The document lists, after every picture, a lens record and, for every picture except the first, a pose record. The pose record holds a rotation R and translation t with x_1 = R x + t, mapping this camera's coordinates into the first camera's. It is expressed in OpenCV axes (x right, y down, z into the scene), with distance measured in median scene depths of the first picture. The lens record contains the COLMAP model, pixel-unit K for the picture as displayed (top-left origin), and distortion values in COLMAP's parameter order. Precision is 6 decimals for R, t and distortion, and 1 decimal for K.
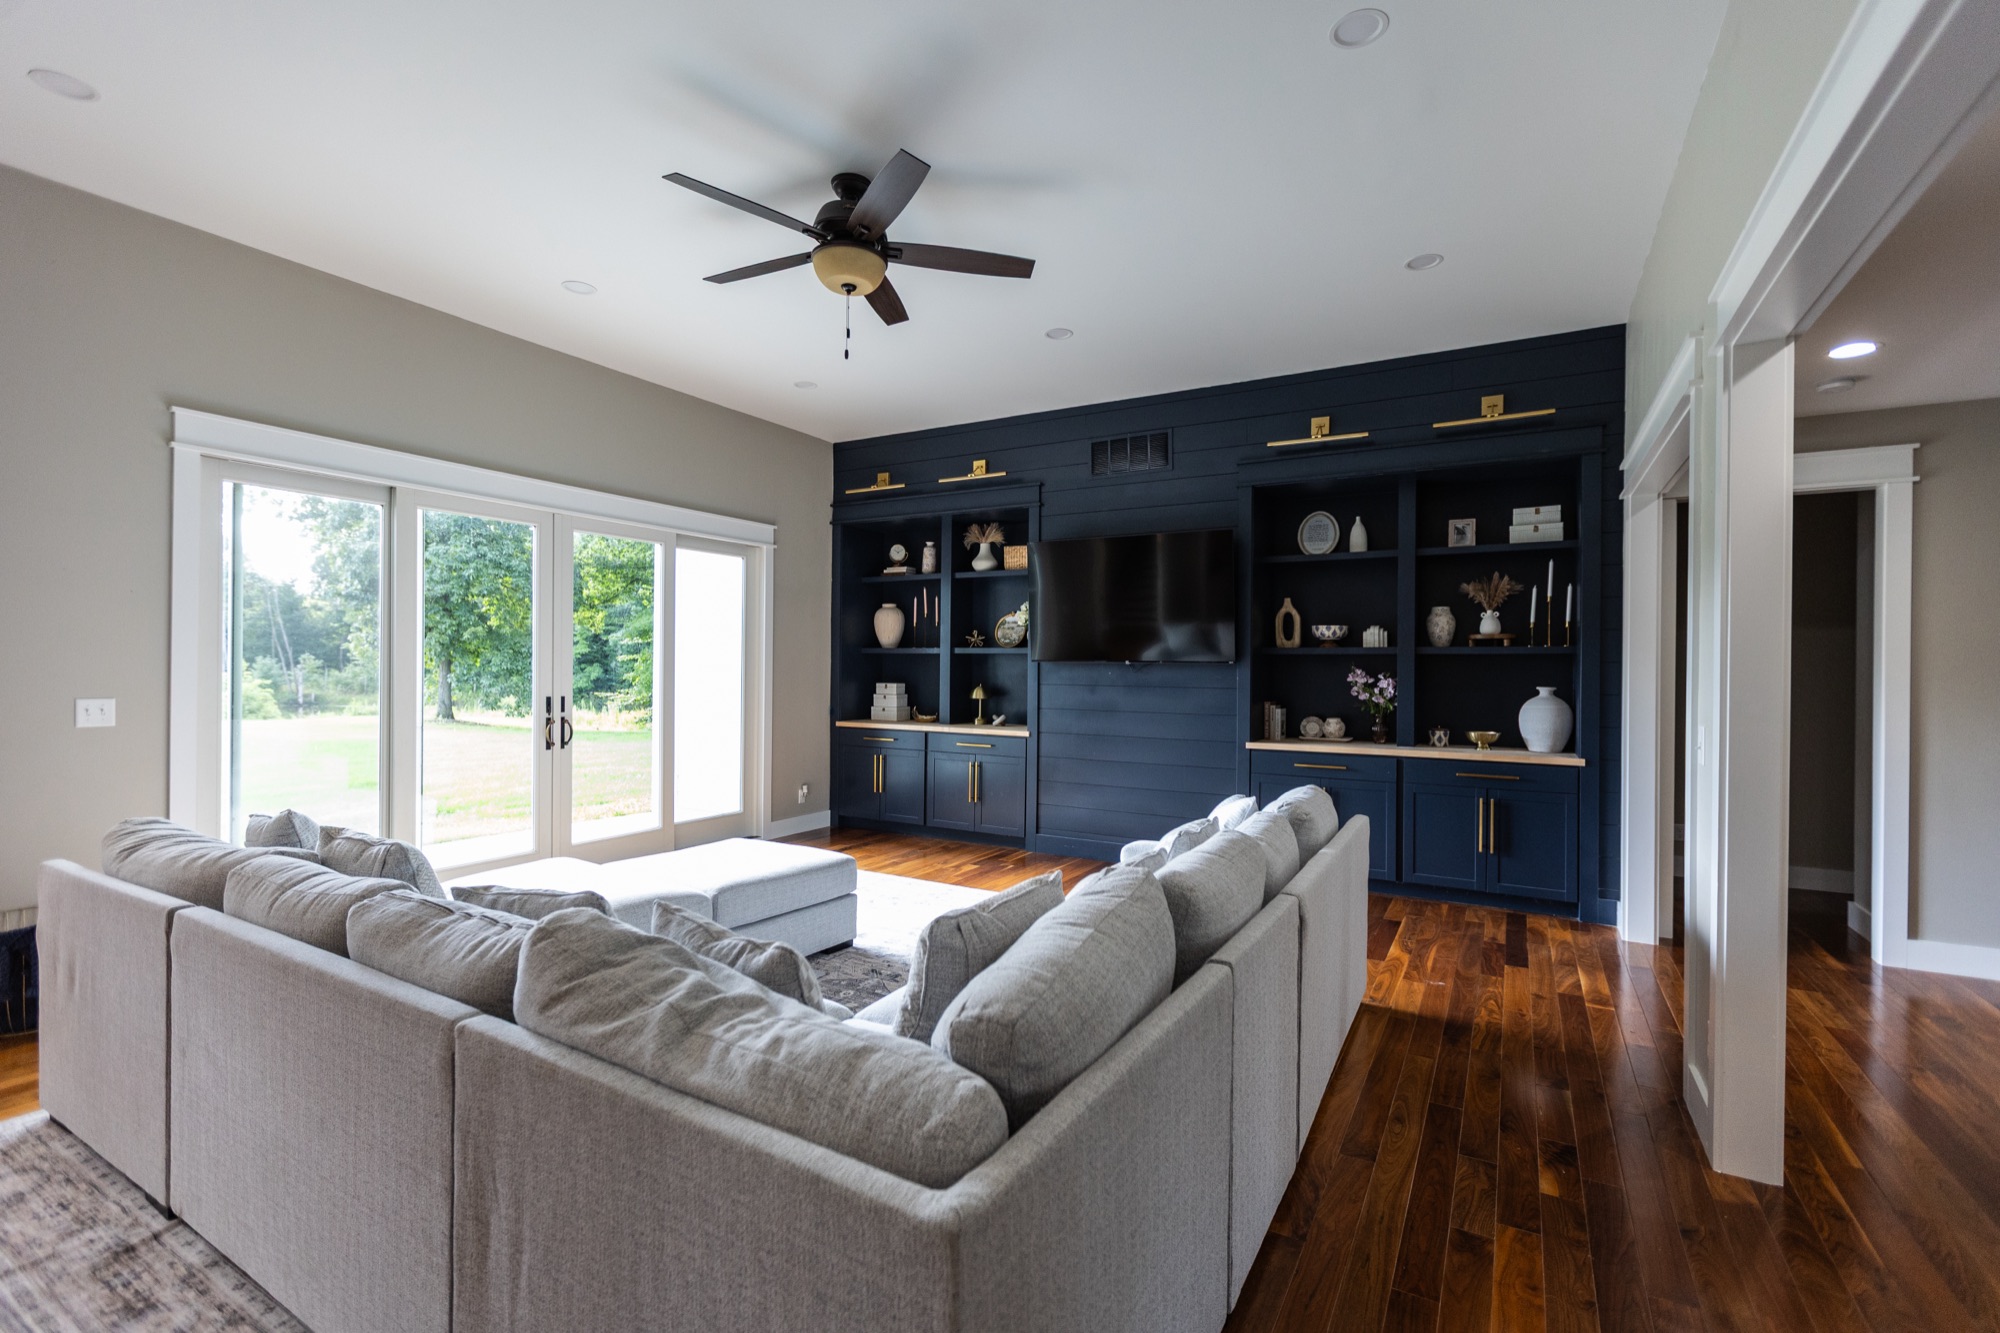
lens RADIAL K [[883.6, 0, 1000.0], [0, 883.6, 666.5], [0, 0, 1]] dist [0.000412, 0.000169]
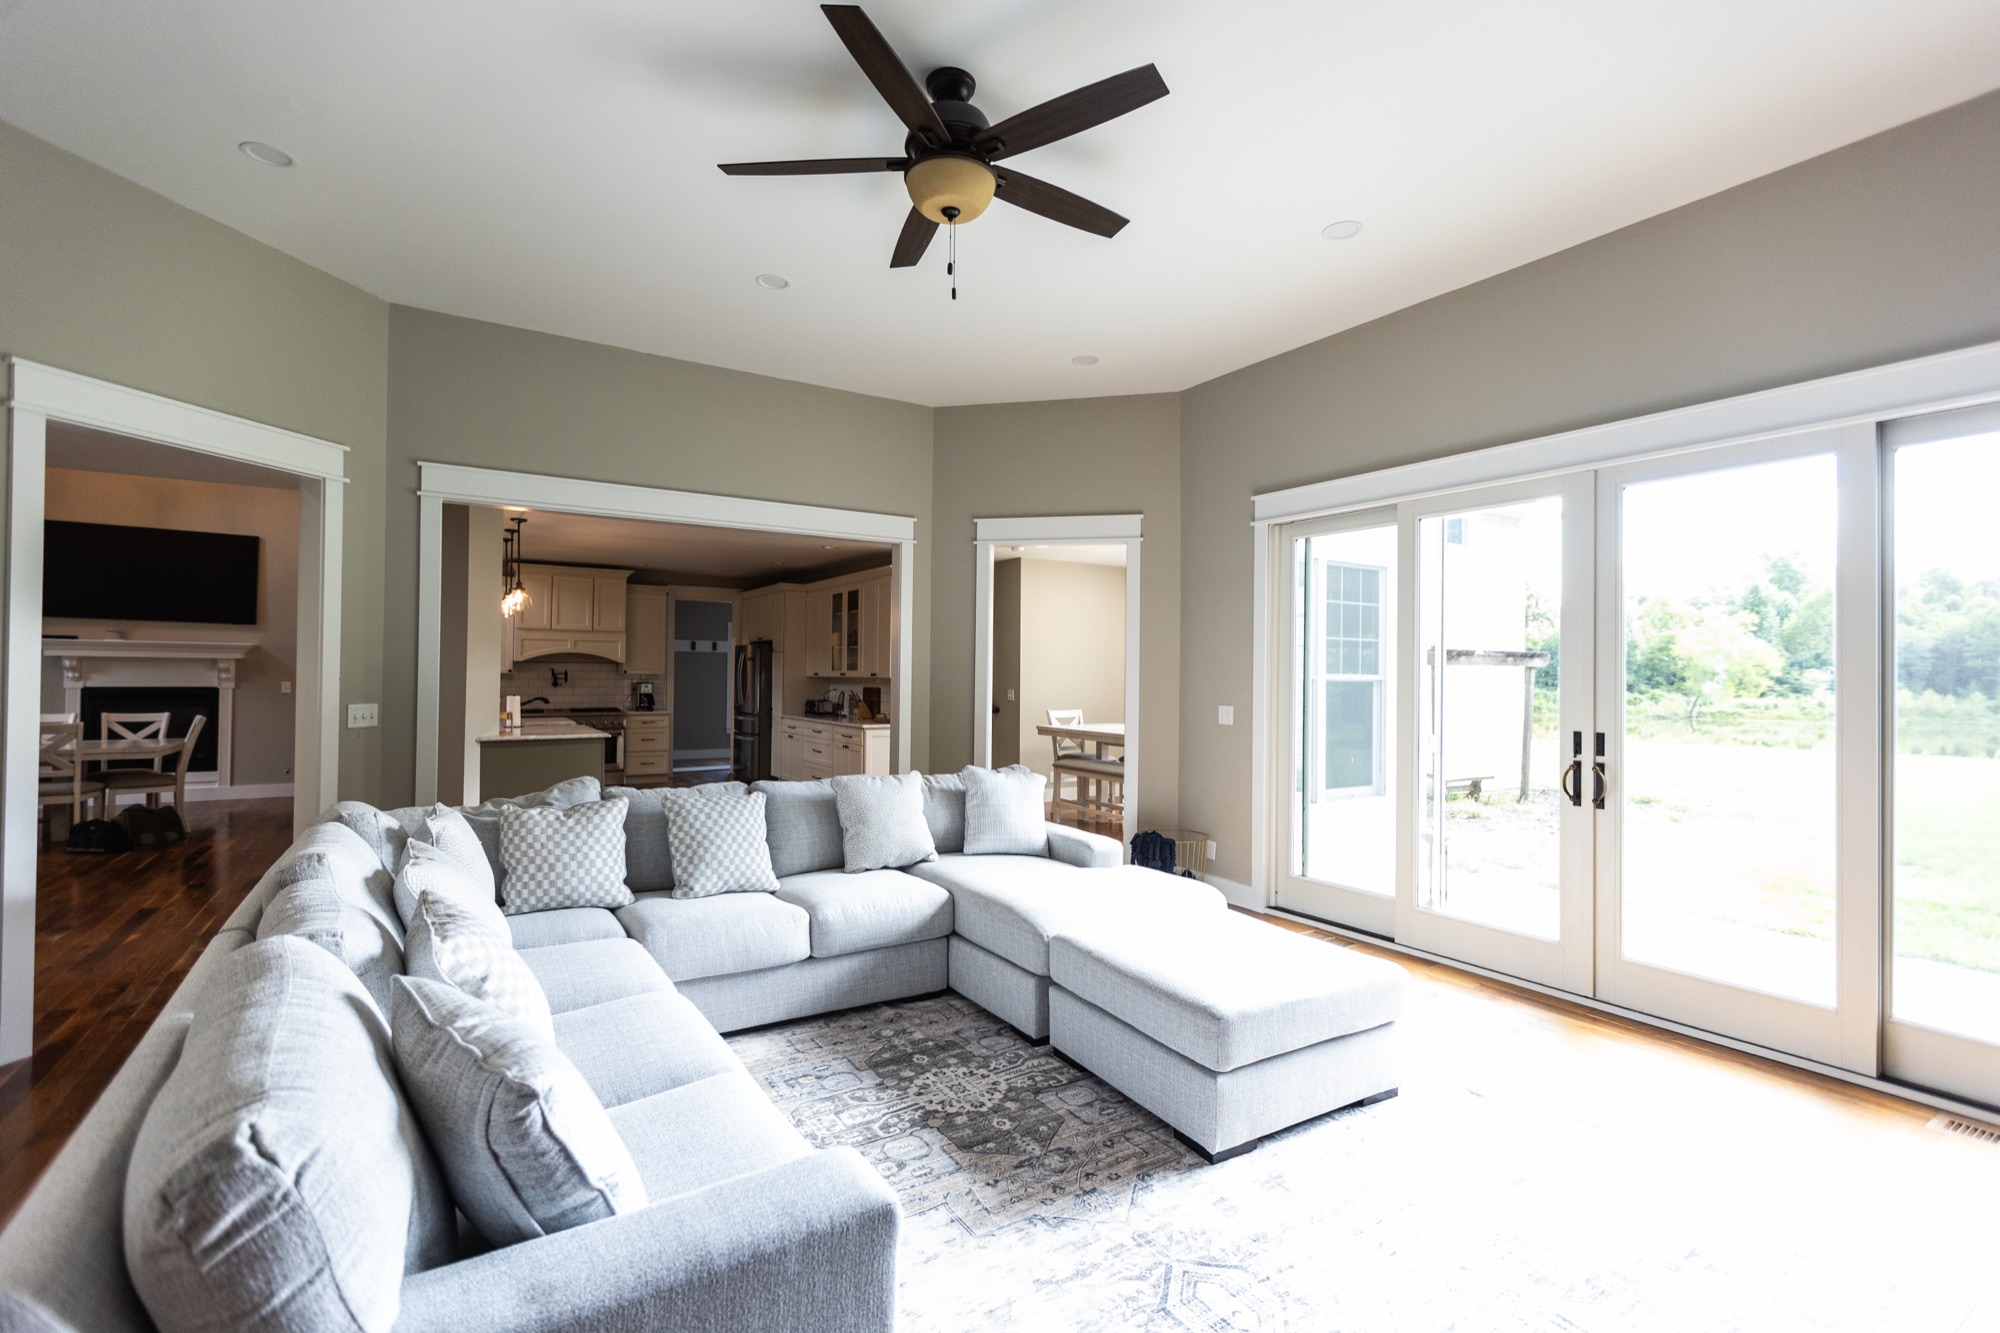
lens RADIAL K [[883.6, 0, 1000.0], [0, 883.6, 666.5], [0, 0, 1]] dist [0.000412, 0.000169]
pose [[-0.449735, -0.012787, -0.893071, 0.358898], [-0.008225, 0.999914, -0.010174, -0.007890], [0.893124, 0.002770, -0.449801, 0.951823]]
